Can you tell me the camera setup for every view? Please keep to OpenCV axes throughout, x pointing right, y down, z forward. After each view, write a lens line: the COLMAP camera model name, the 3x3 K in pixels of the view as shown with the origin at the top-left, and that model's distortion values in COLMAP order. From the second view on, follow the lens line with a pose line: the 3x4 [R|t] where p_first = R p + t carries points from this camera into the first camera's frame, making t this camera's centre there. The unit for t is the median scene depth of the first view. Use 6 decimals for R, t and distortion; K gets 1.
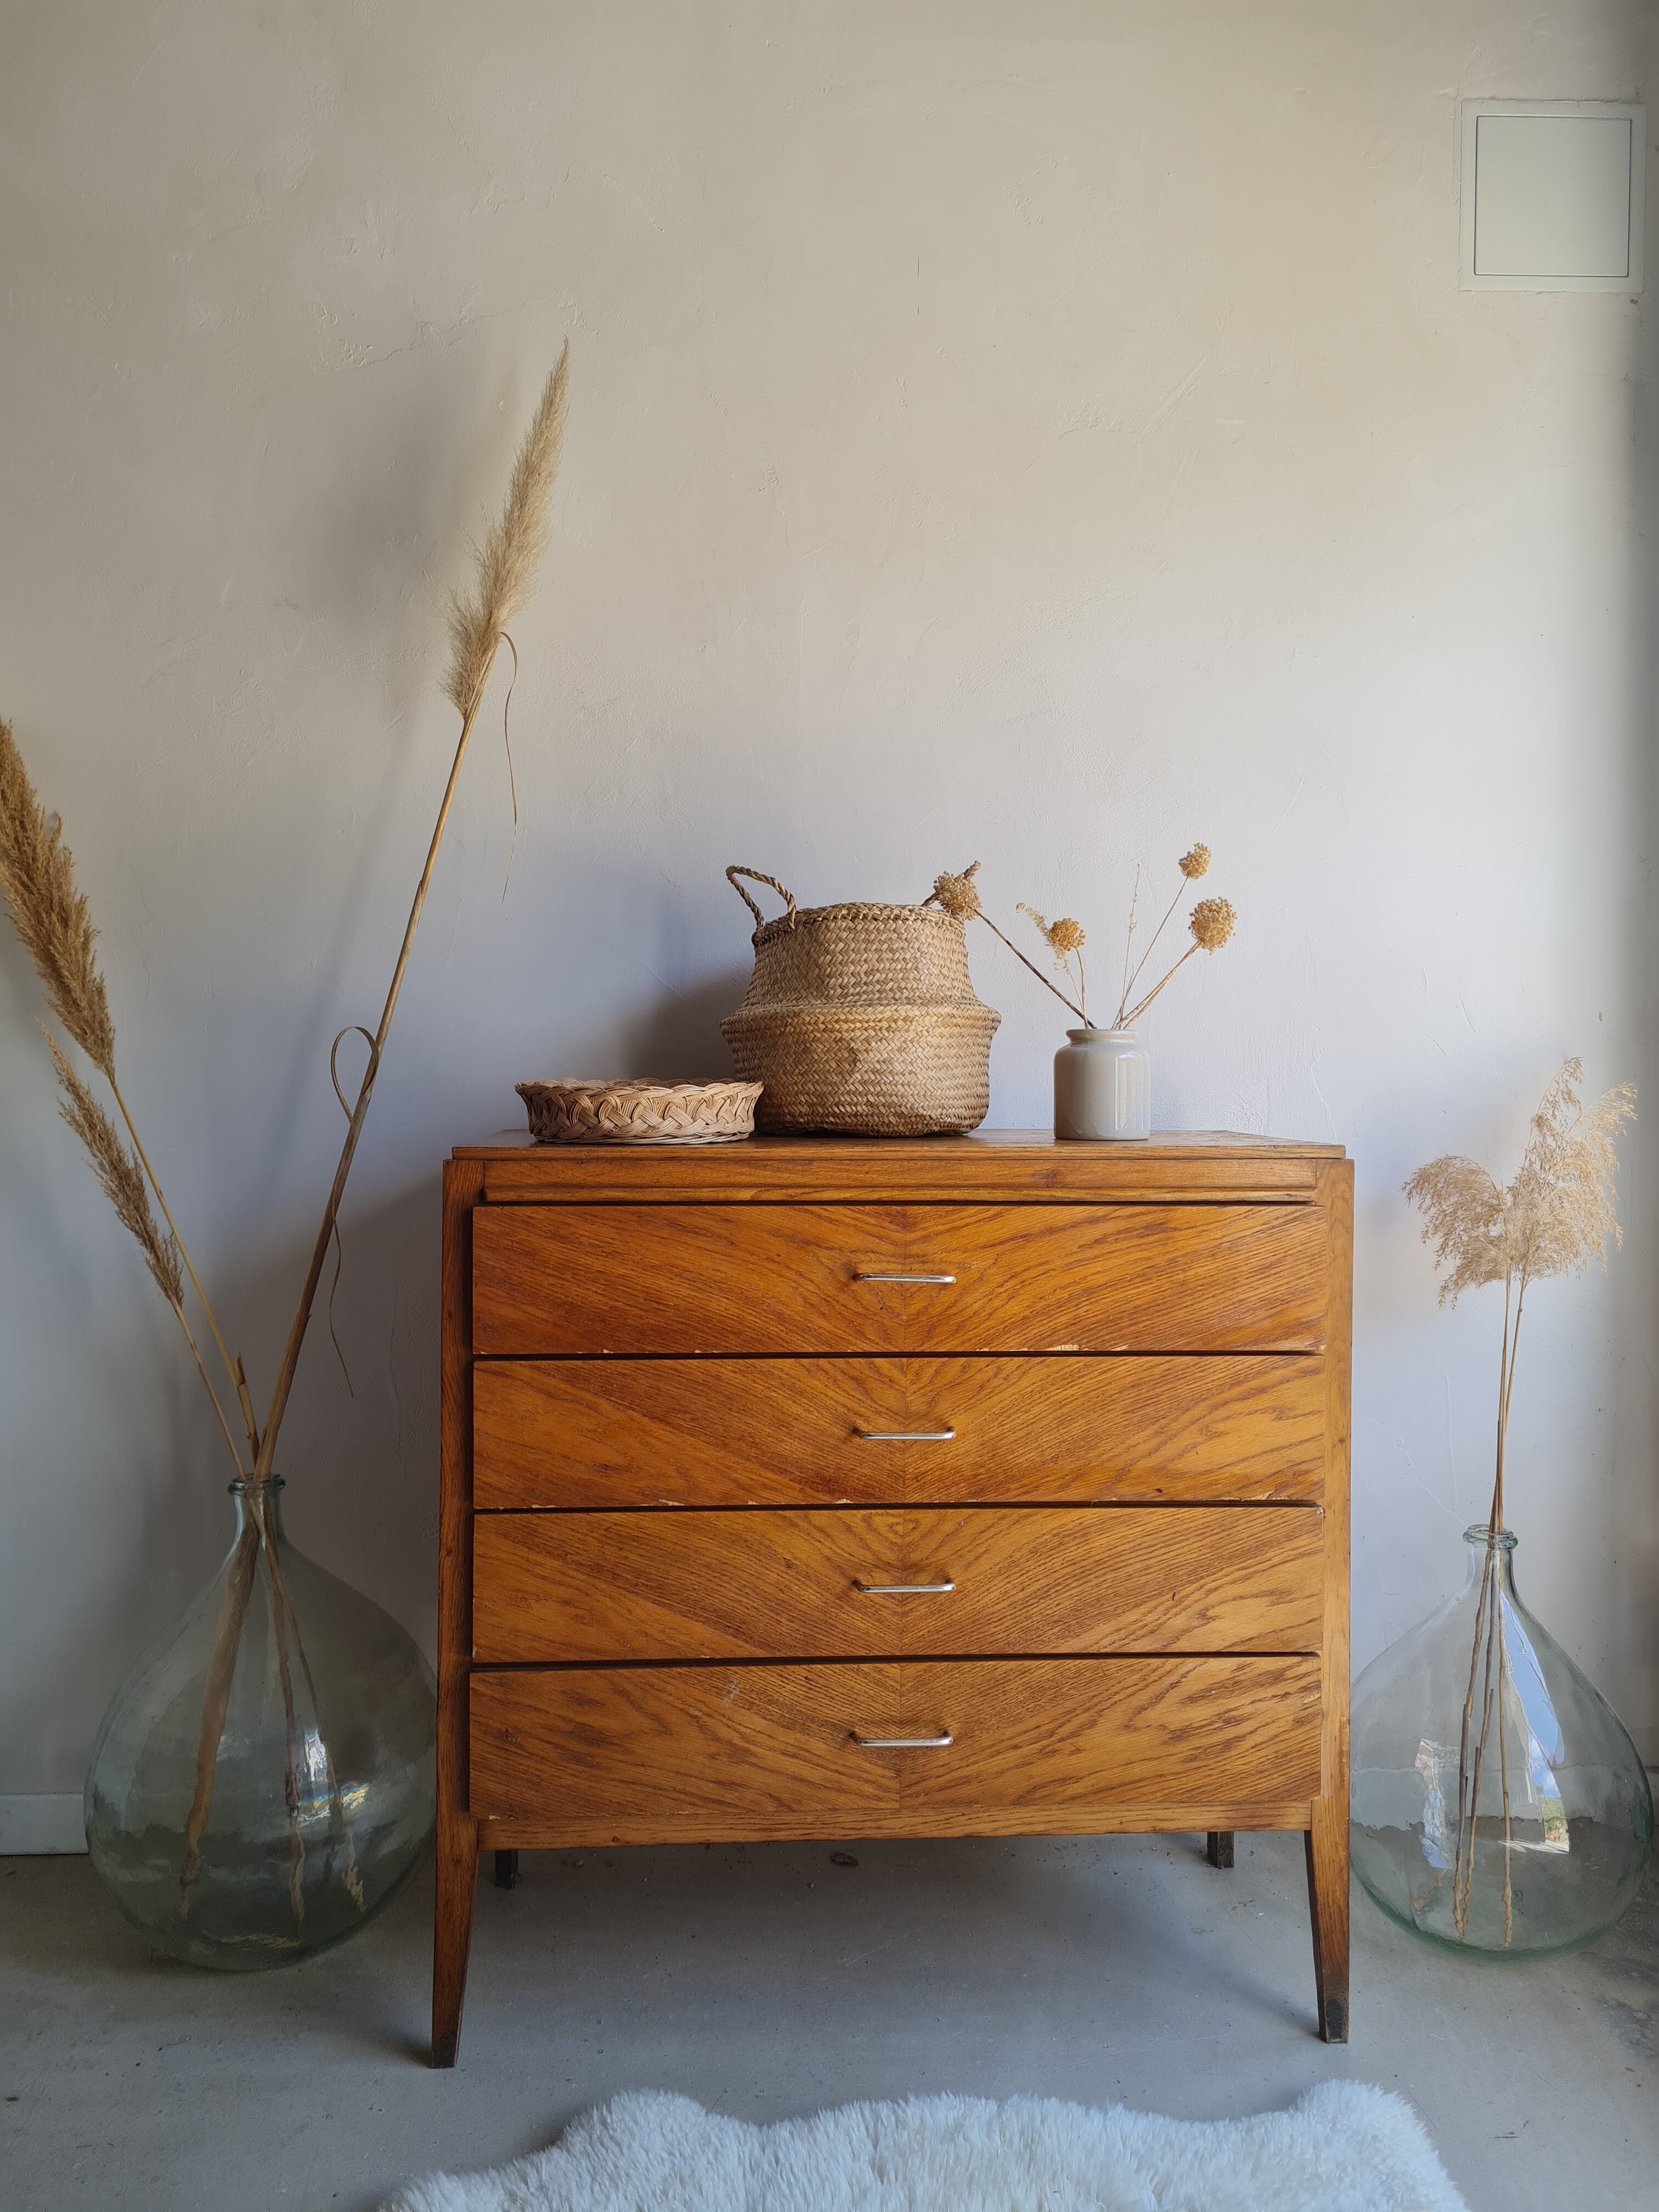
lens RADIAL K [[1661.5, 0, 828.7], [0, 1661.5, 1110.0], [0, 0, 1]] dist [0.049554, -0.024357]
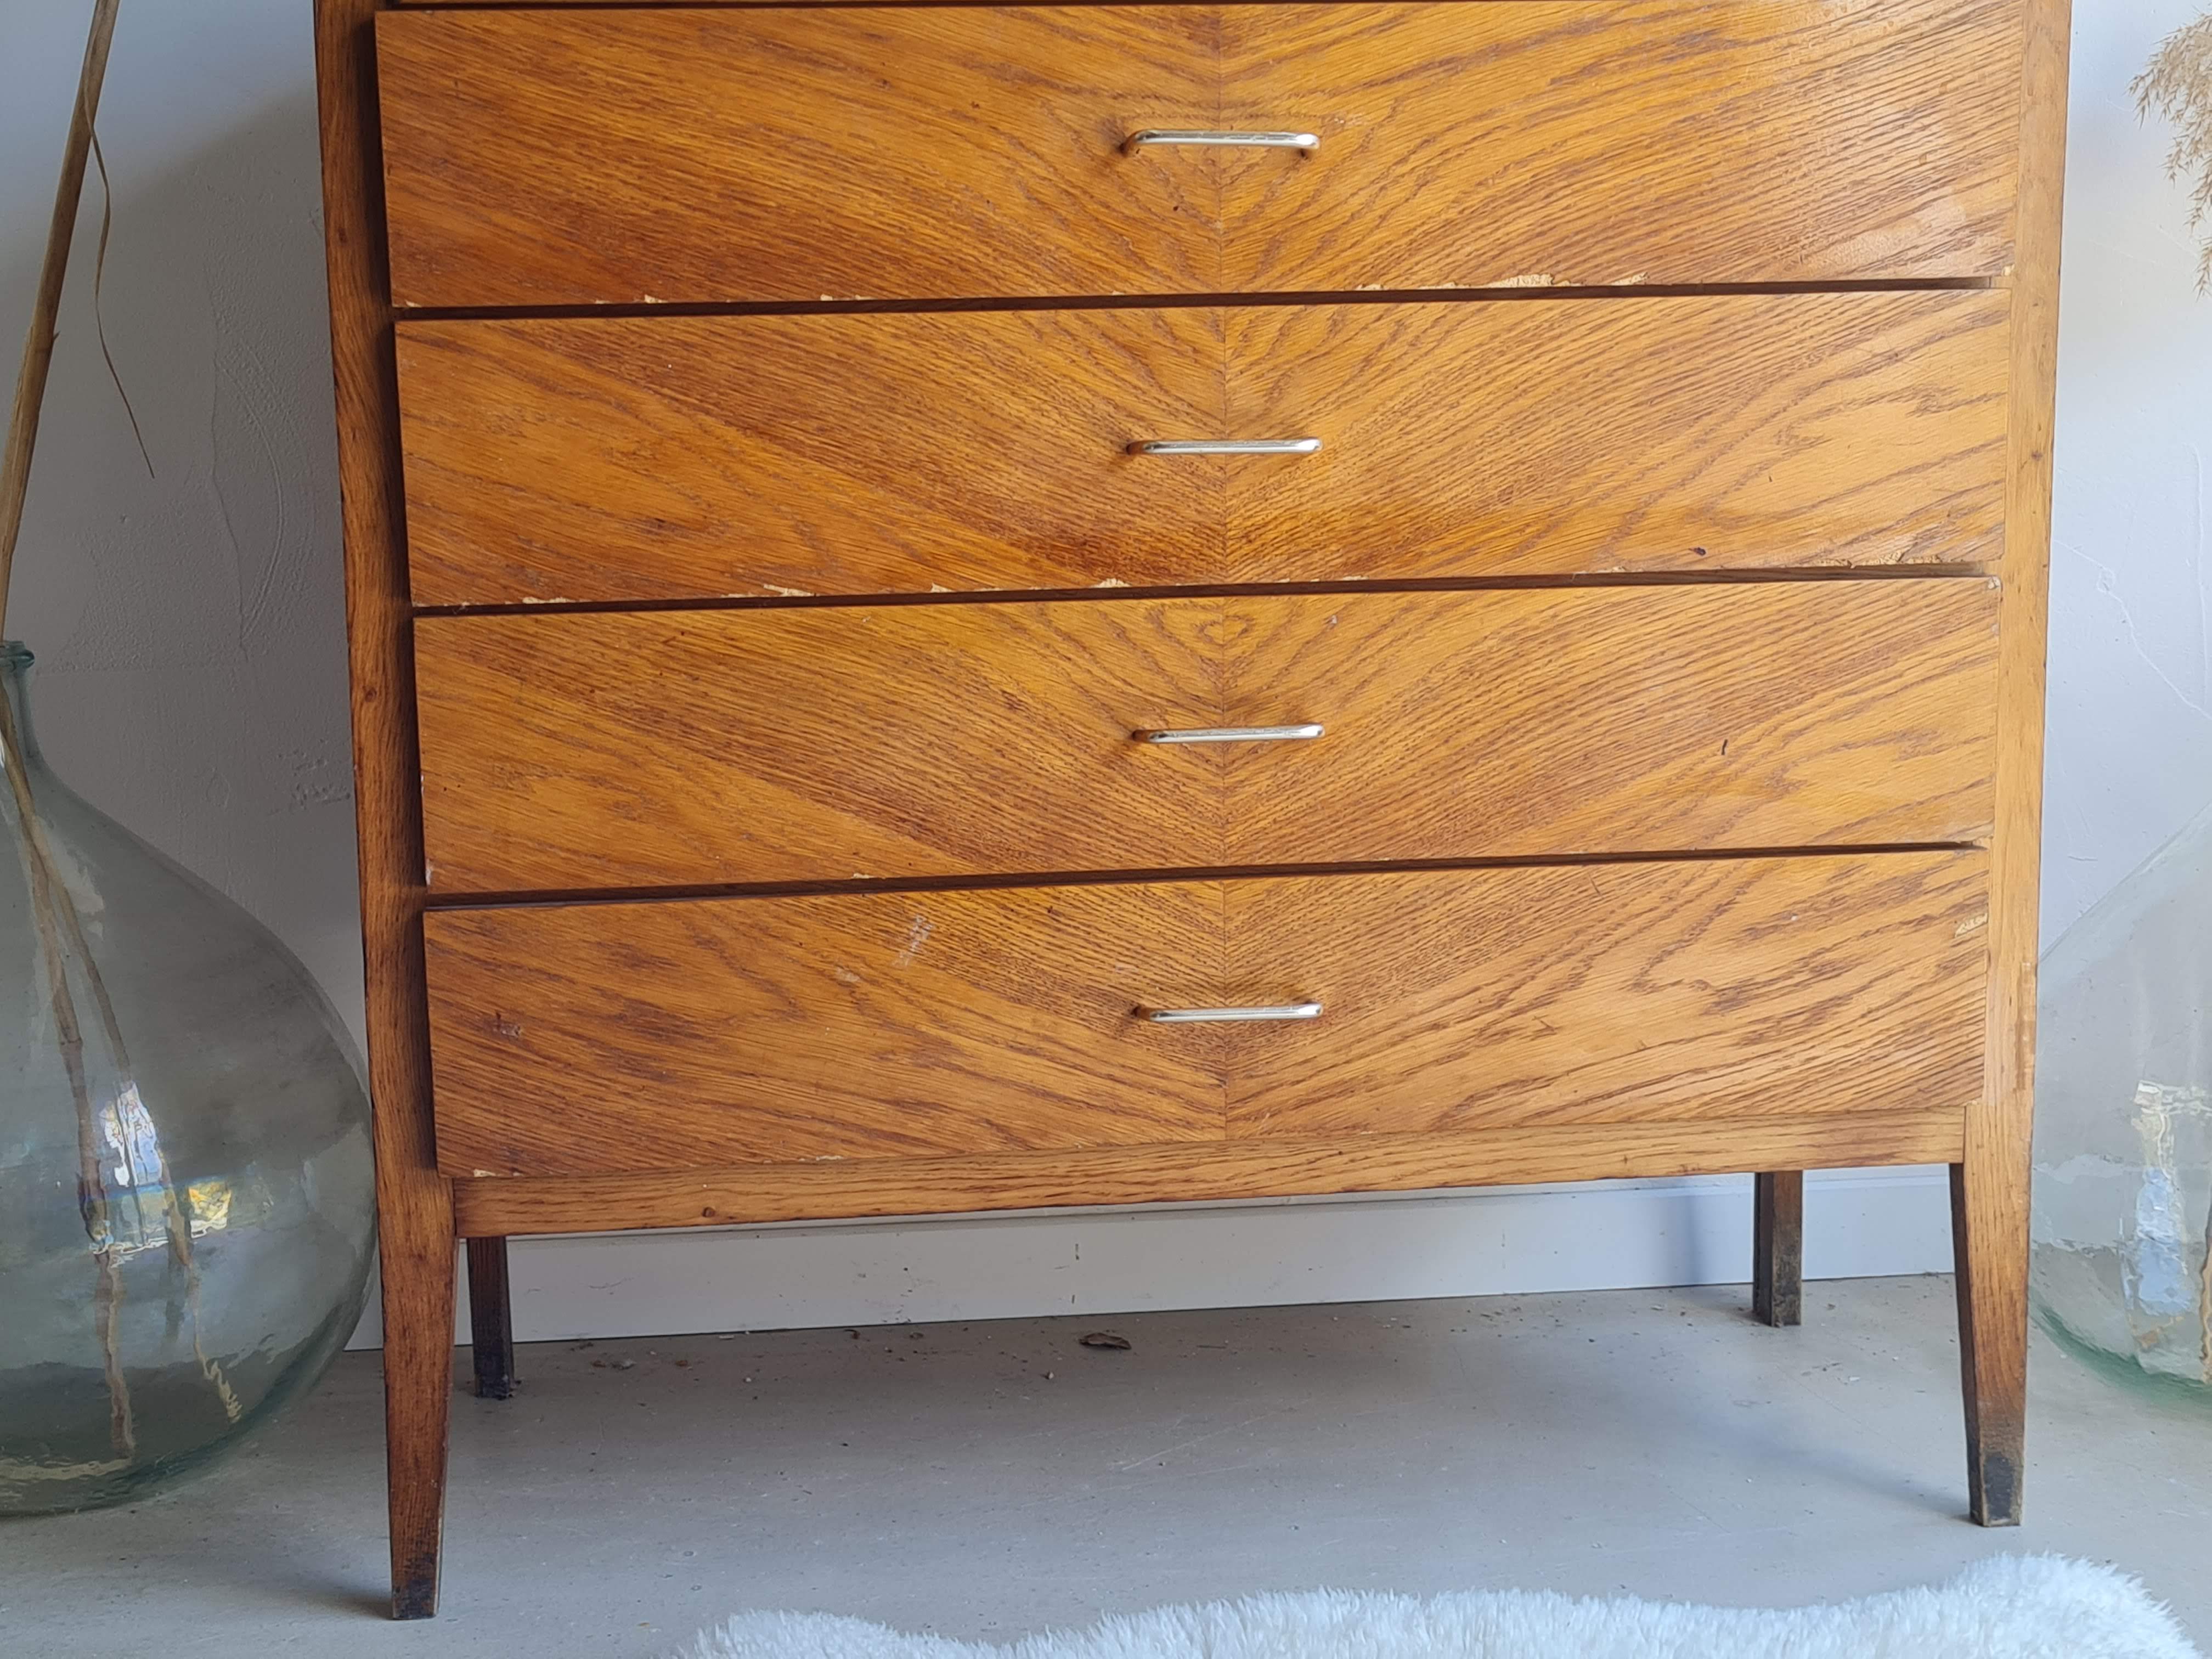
lens RADIAL K [[3057.9, 0, 1085.6], [0, 3057.9, 836.1], [0, 0, 1]] dist [0.045364, 0.000000]
pose [[0.998807, -0.030534, 0.038095, -0.038530], [0.025036, 0.990217, 0.137268, 0.179125], [-0.041914, -0.136151, 0.989801, 0.024606]]
